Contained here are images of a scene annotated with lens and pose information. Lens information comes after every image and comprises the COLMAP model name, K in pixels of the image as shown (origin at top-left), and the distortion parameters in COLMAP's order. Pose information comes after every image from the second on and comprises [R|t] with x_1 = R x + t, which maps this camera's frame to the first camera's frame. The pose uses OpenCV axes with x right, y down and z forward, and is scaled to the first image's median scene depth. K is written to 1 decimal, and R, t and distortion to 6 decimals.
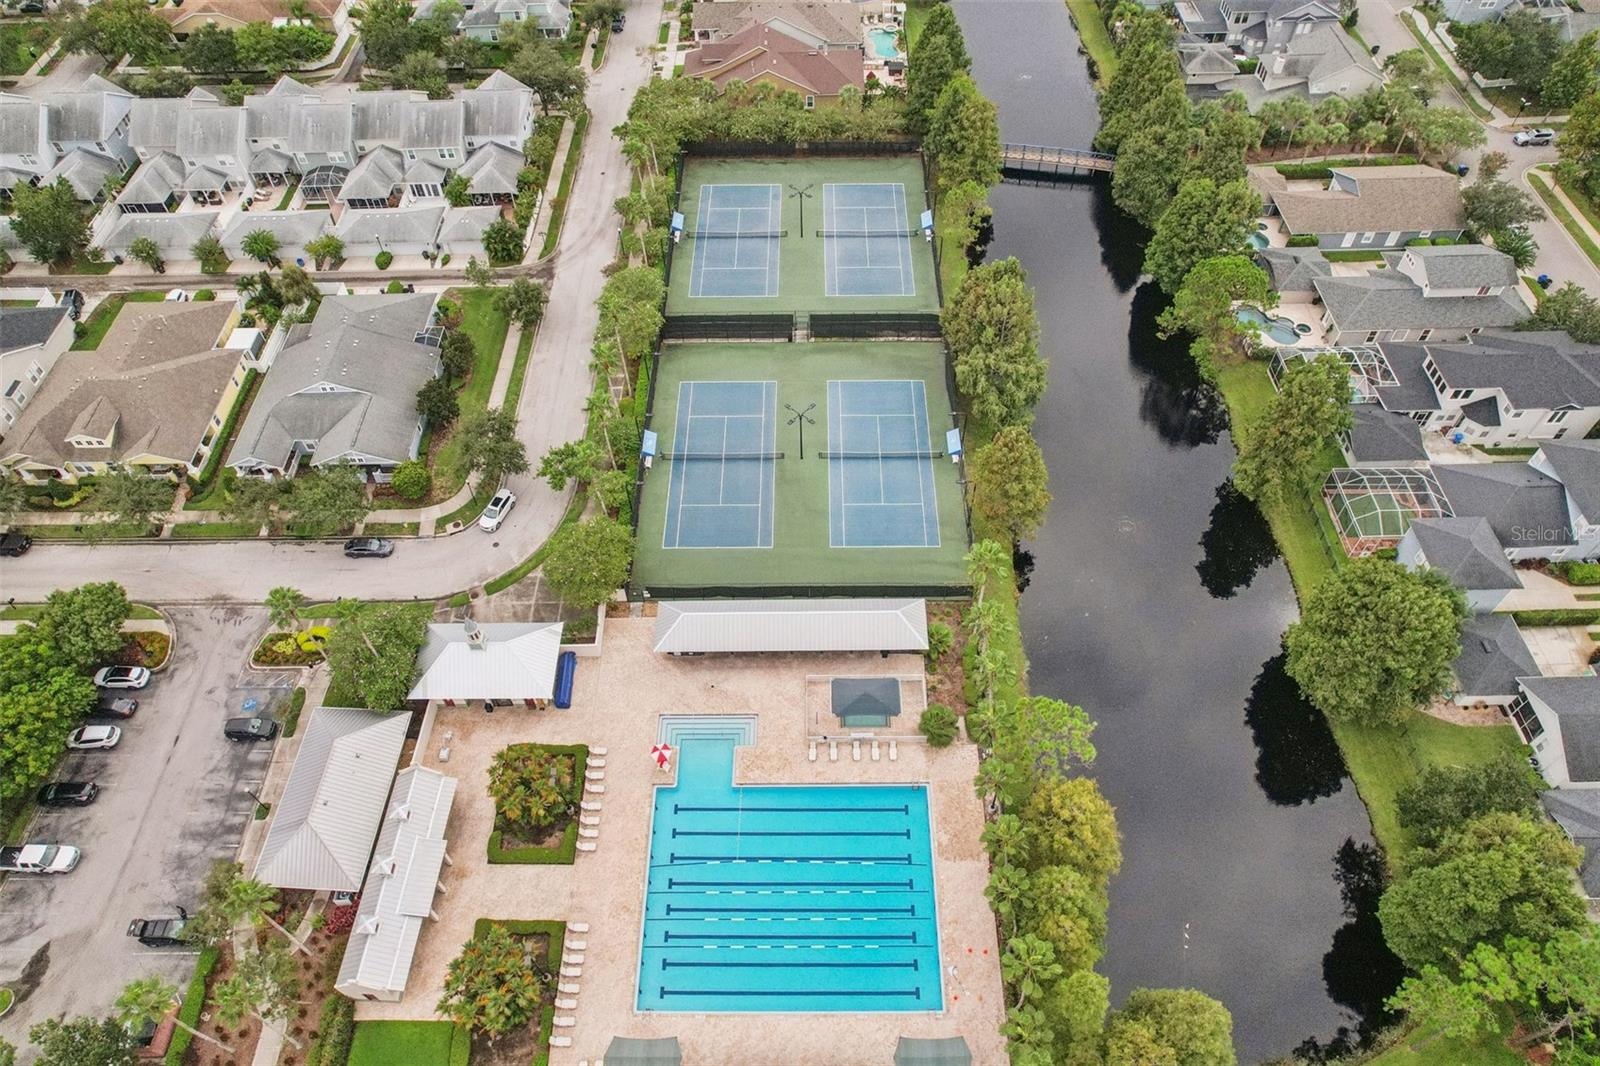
lens RADIAL K [[1025.8, 0, 800.0], [0, 1025.8, 533.0], [0, 0, 1]] dist [-0.096459, 0.084005]
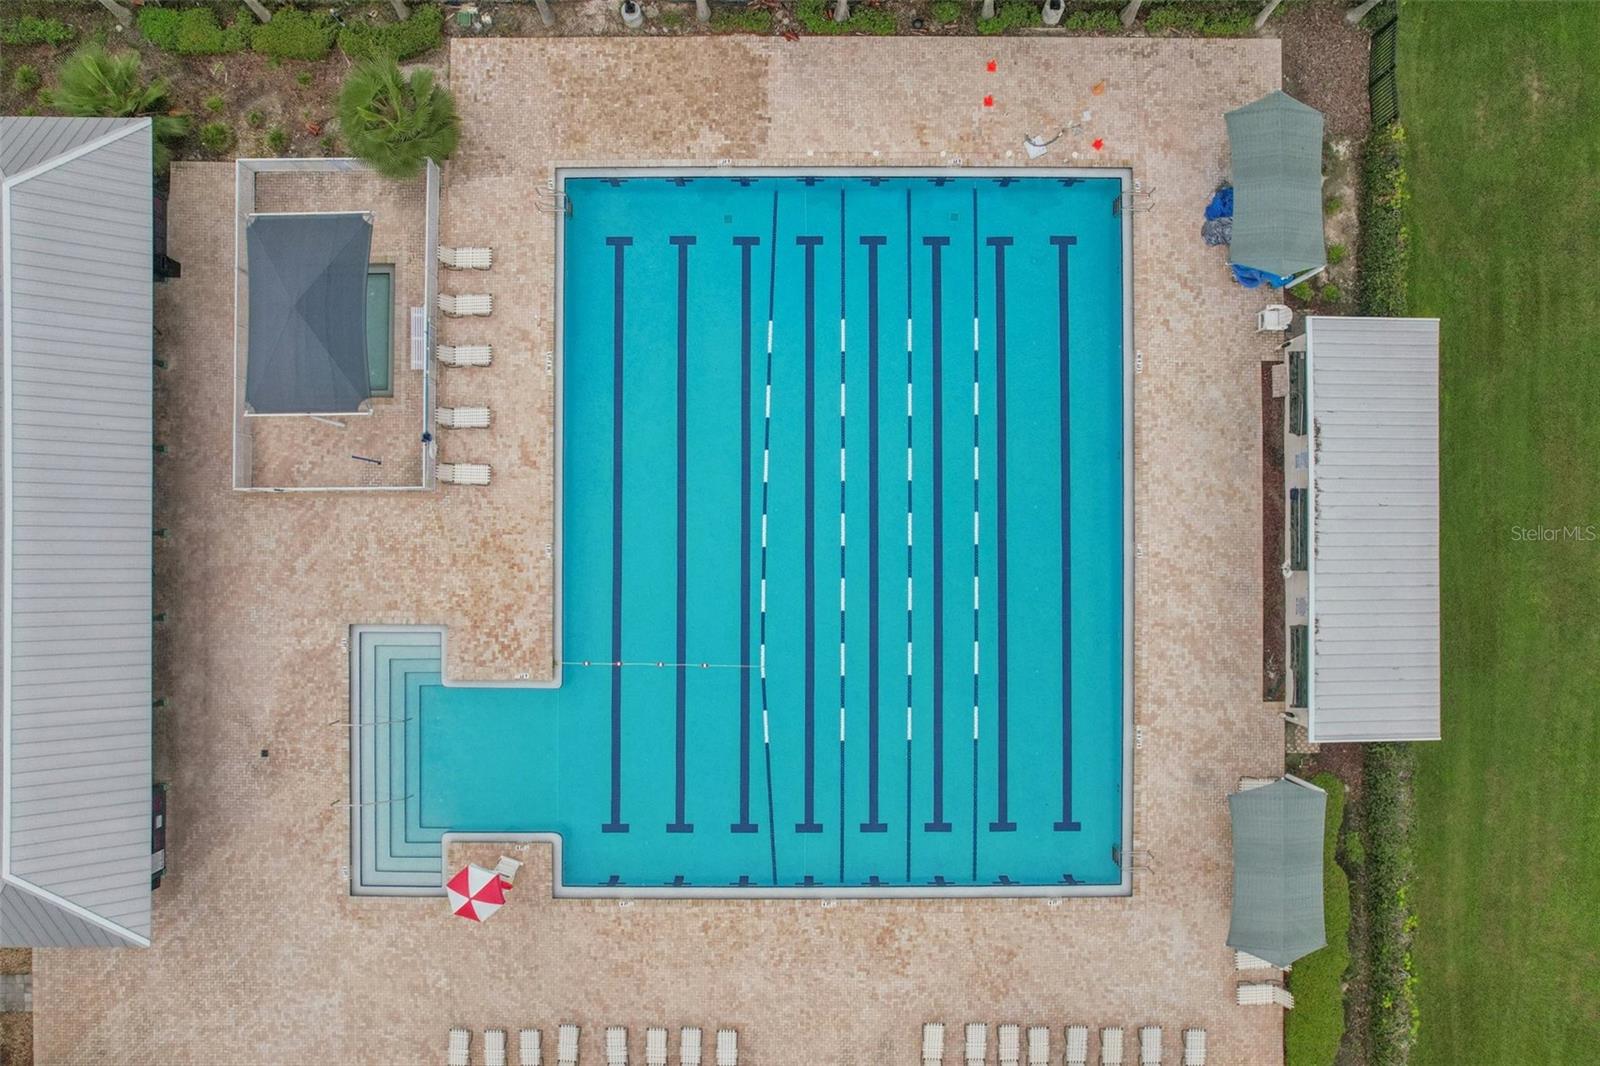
lens RADIAL K [[1025.8, 0, 800.0], [0, 1025.8, 533.0], [0, 0, 1]] dist [-0.096459, 0.084005]
pose [[-0.004602, -0.999770, 0.020968, -0.015943], [0.789559, 0.009234, 0.613606, 0.080072], [-0.613658, 0.019380, 0.789334, 0.595980]]
